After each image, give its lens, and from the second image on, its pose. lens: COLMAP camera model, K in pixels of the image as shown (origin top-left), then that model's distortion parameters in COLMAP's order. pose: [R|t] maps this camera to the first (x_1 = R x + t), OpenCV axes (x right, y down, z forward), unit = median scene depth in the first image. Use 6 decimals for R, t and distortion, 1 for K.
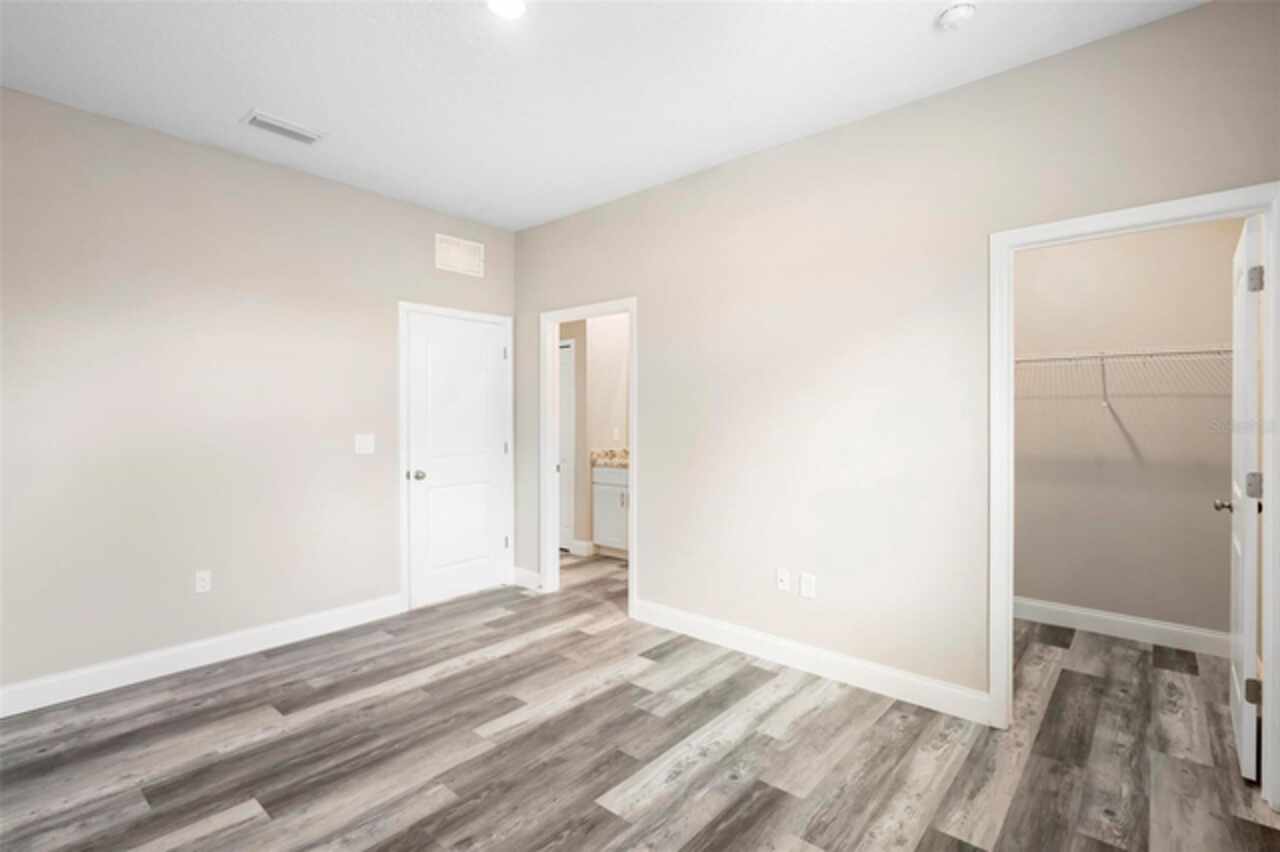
lens RADIAL K [[596.2, 0, 639.6], [0, 596.2, 421.8], [0, 0, 1]] dist [0.002975, -0.000841]
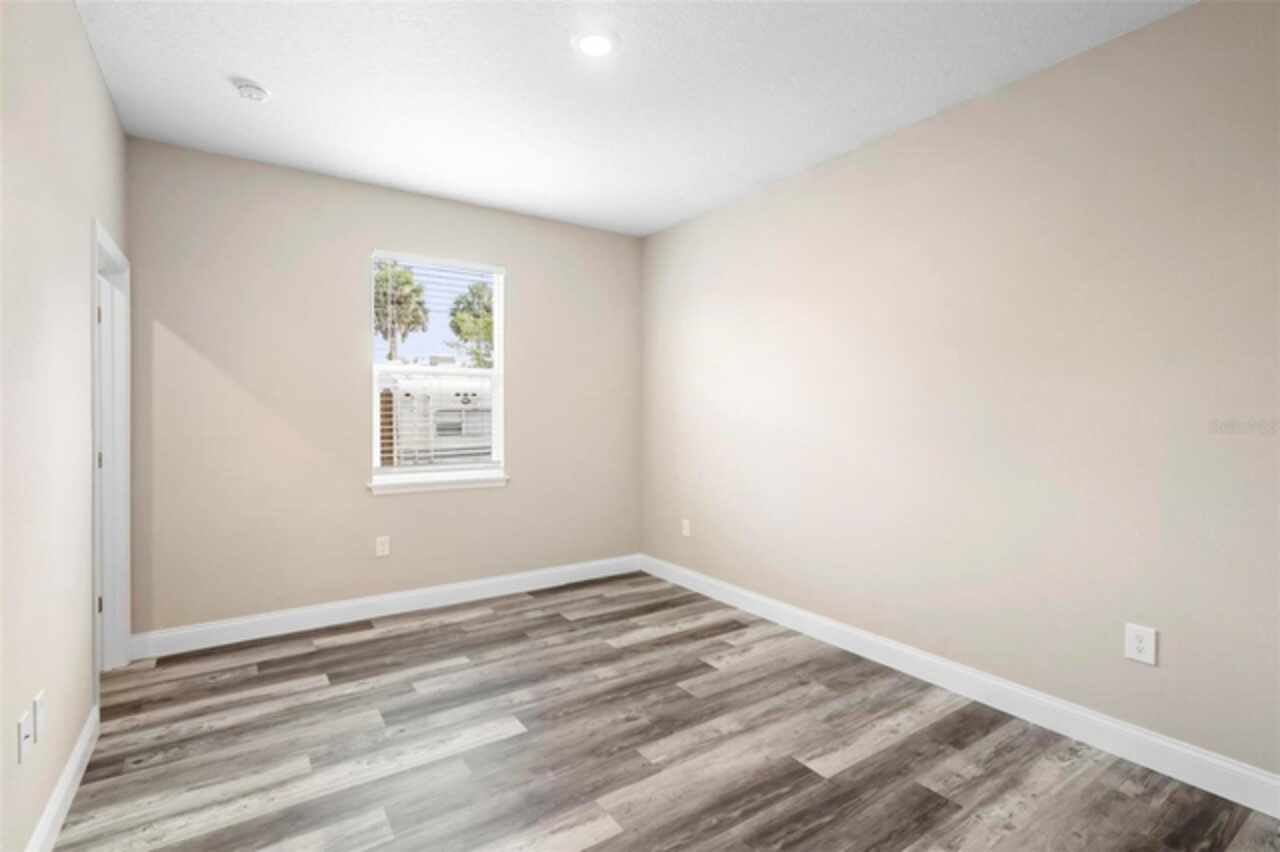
lens RADIAL K [[596.2, 0, 639.8], [0, 596.2, 420.7], [0, 0, 1]] dist [0.002975, -0.000841]
pose [[-0.966197, -0.004518, 0.257765, -0.566384], [0.000177, 0.999835, 0.018190, -0.010220], [-0.257804, 0.017621, -0.966036, 1.972417]]
